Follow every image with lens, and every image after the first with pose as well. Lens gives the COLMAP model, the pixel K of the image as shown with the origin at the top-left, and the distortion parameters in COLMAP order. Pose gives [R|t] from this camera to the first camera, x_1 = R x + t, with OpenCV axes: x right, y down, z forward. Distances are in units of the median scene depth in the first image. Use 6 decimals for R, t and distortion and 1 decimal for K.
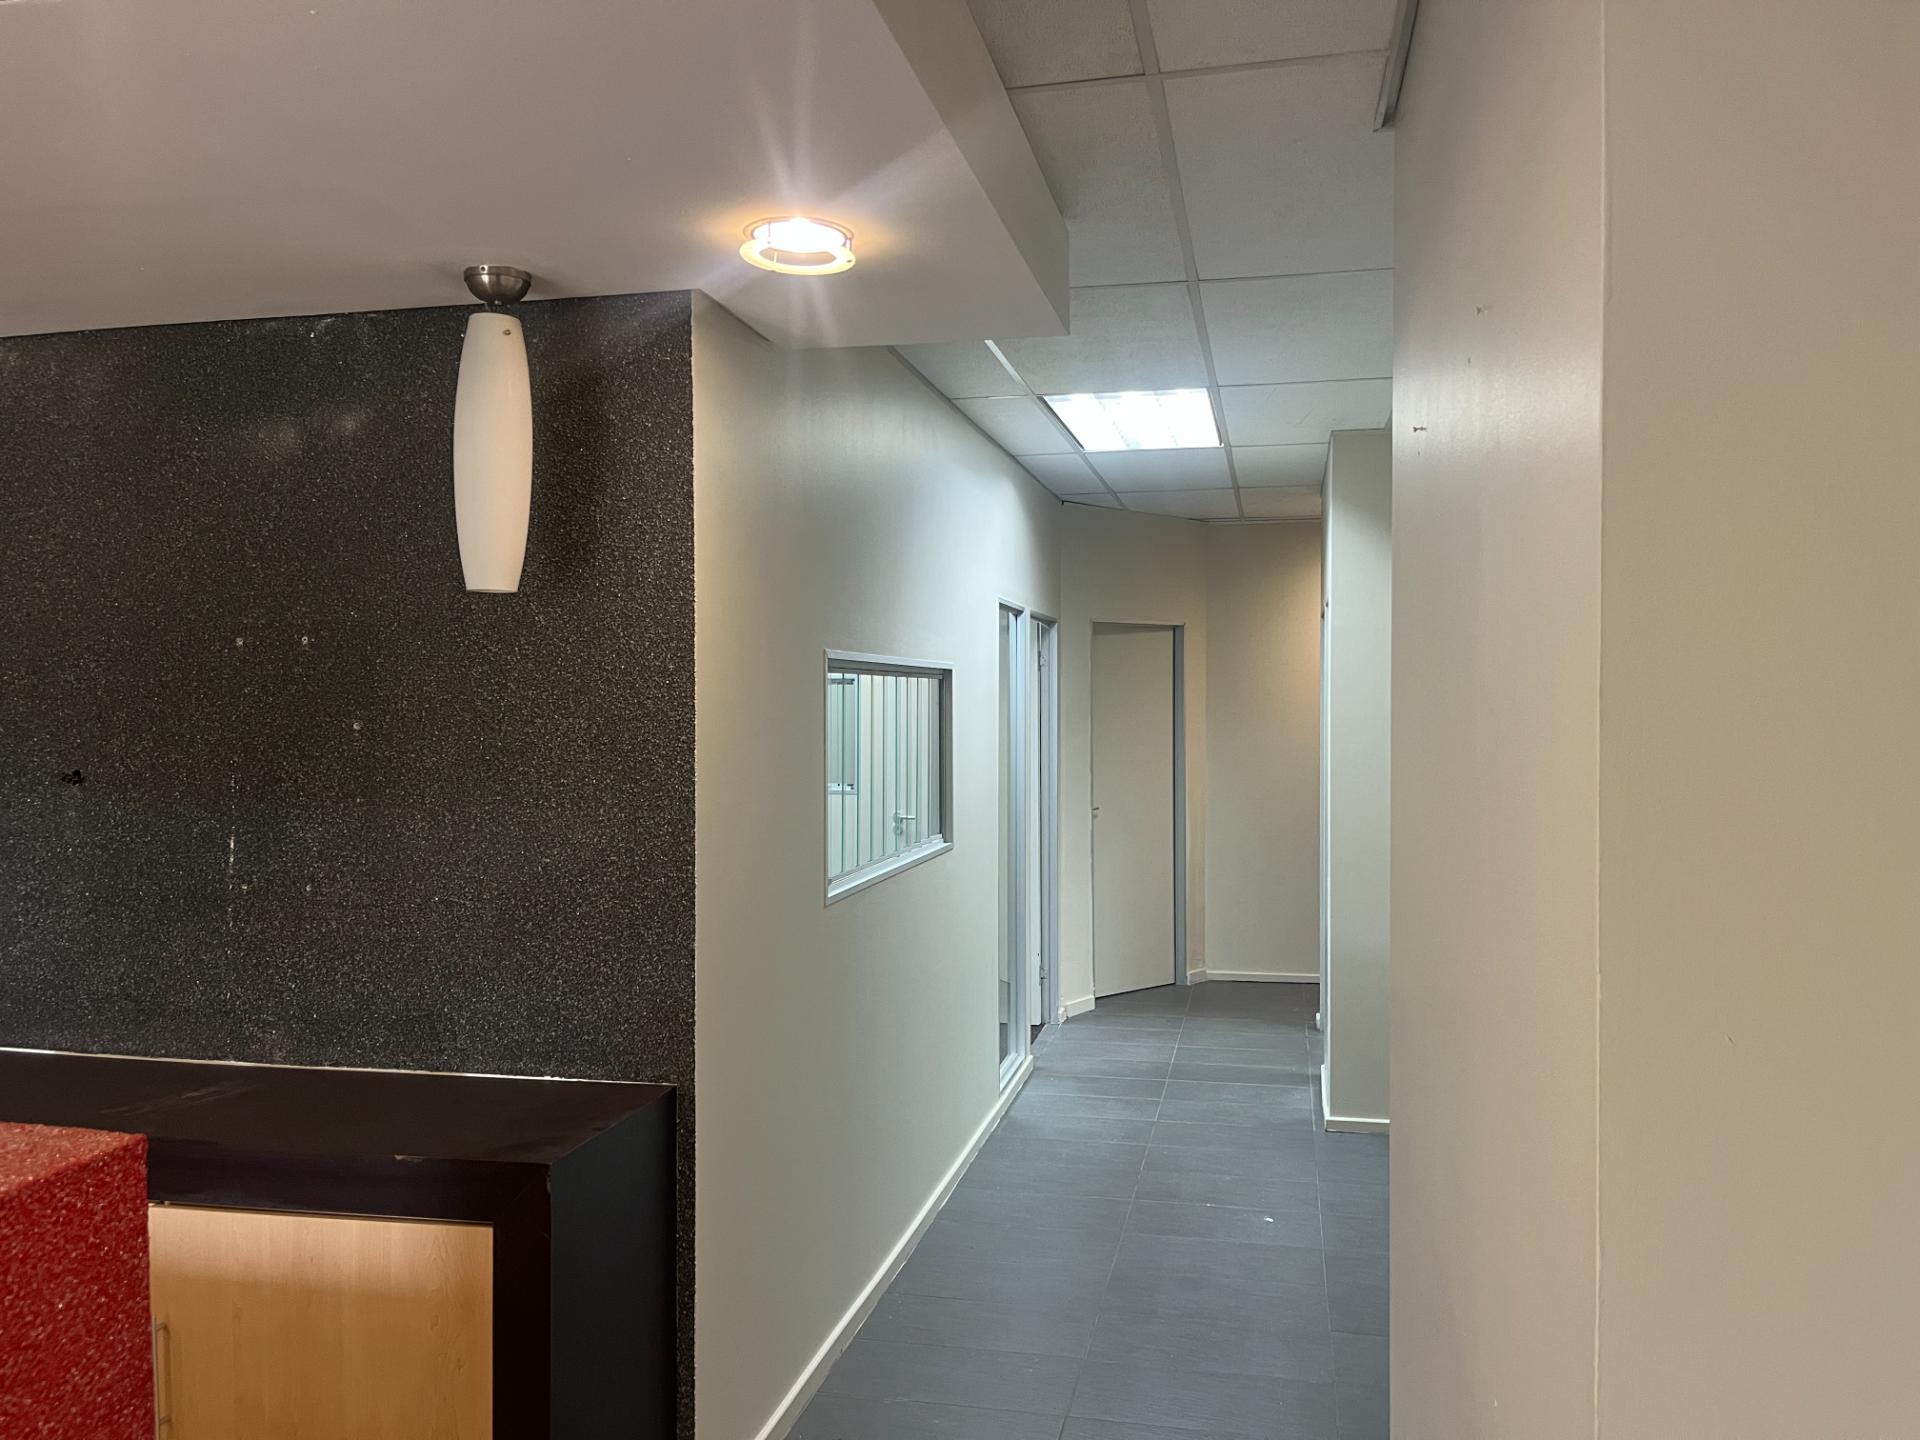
lens RADIAL K [[1461.1, 0, 957.8], [0, 1461.1, 719.9], [0, 0, 1]] dist [0.012064, -0.057034]
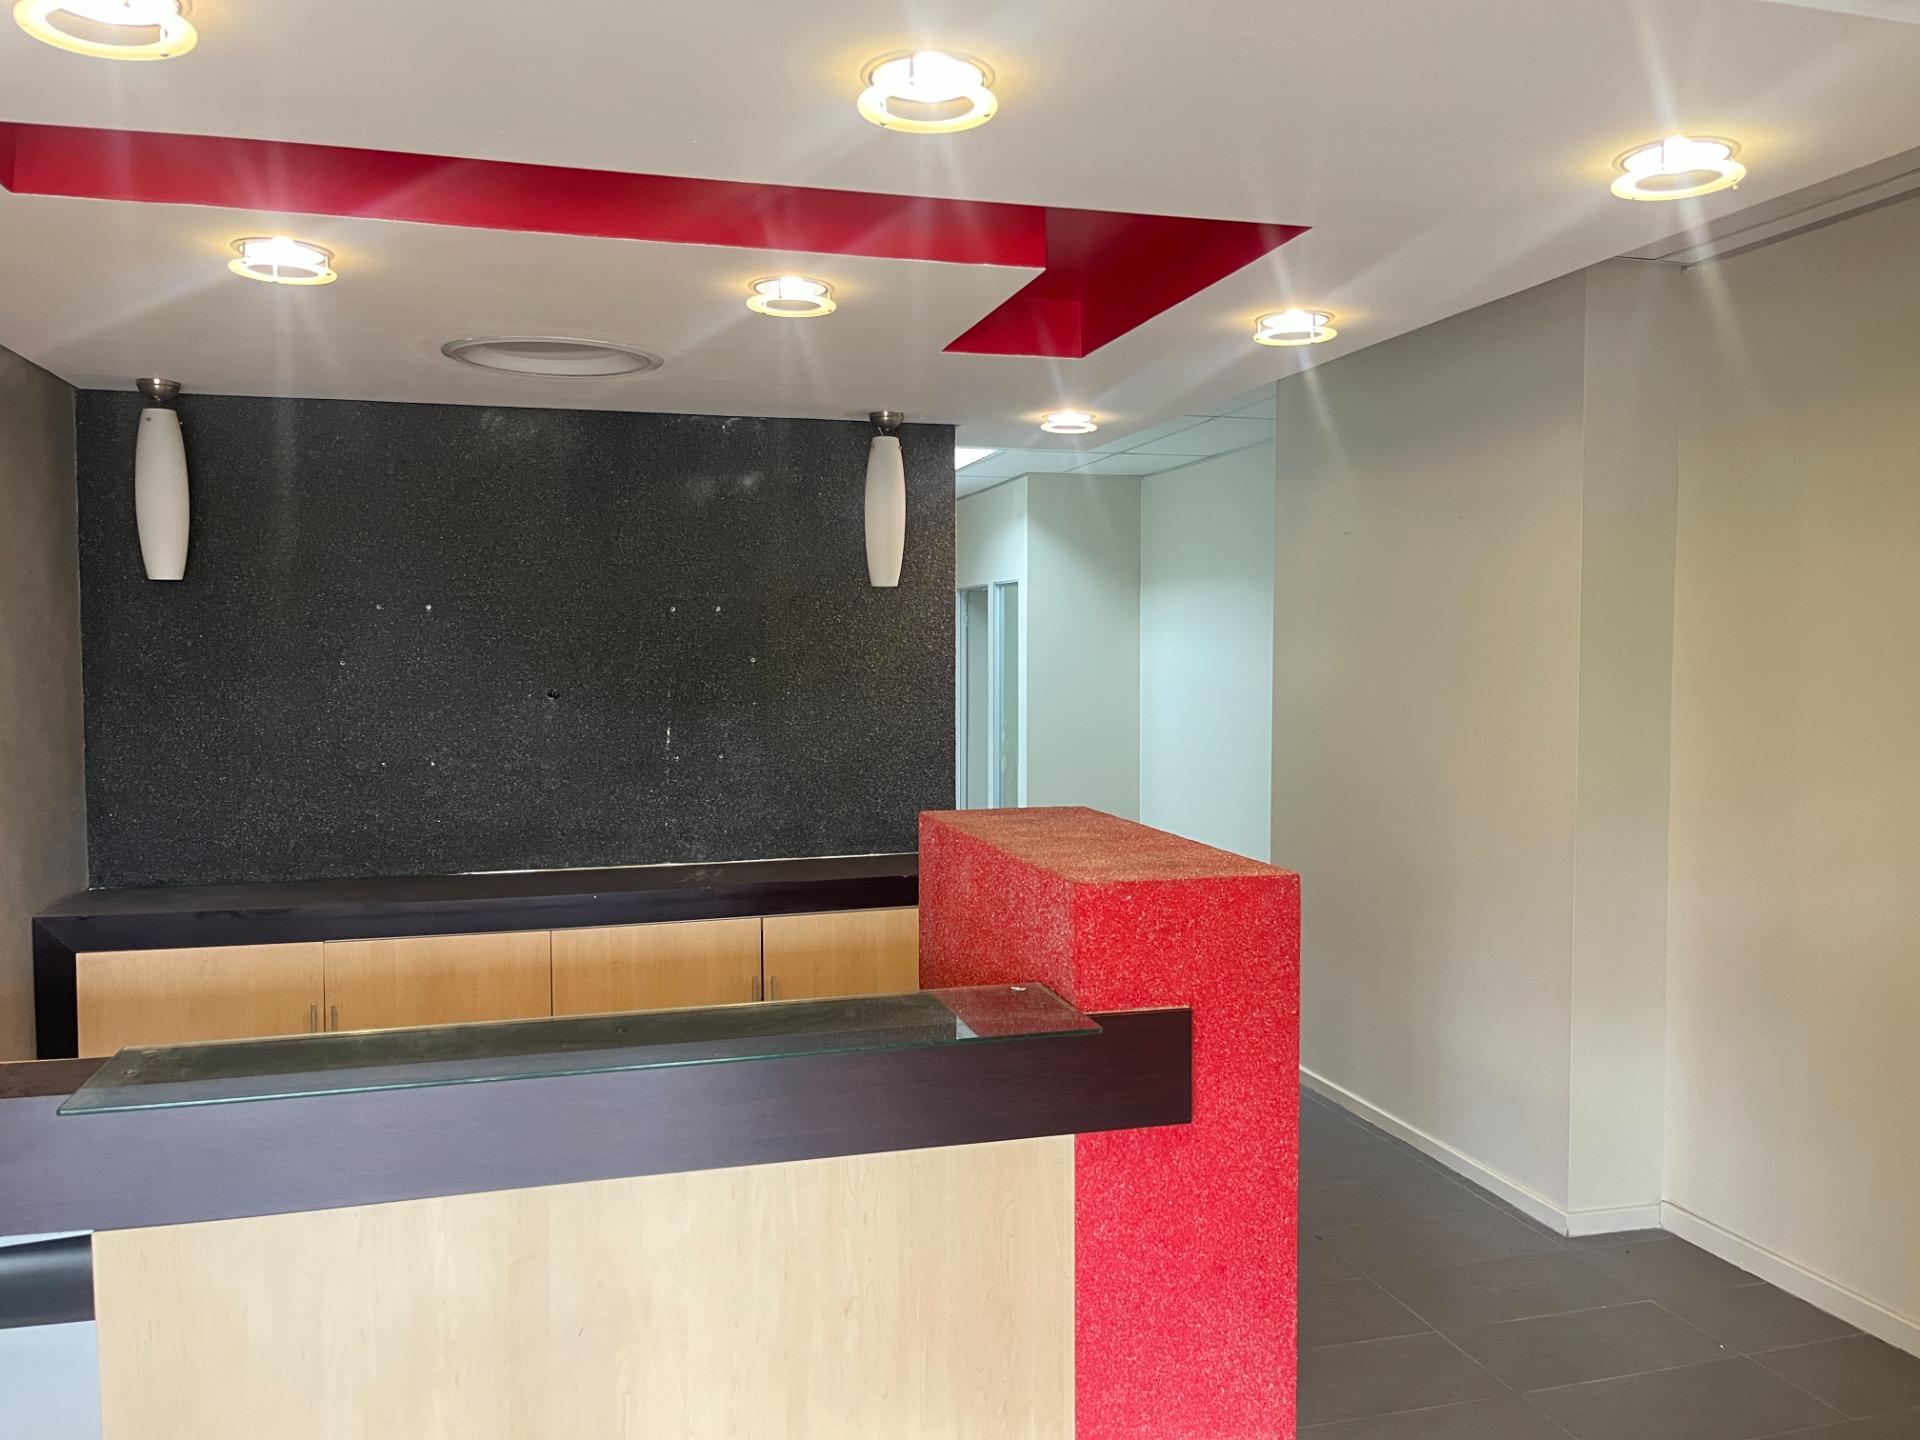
lens RADIAL K [[1461.1, 0, 962.3], [0, 1461.1, 719.5], [0, 0, 1]] dist [0.012064, -0.057034]
pose [[0.886893, -0.020540, 0.461517, -0.982644], [0.005299, 0.999398, 0.034296, 0.016392], [-0.461944, -0.027972, 0.886468, -0.627245]]
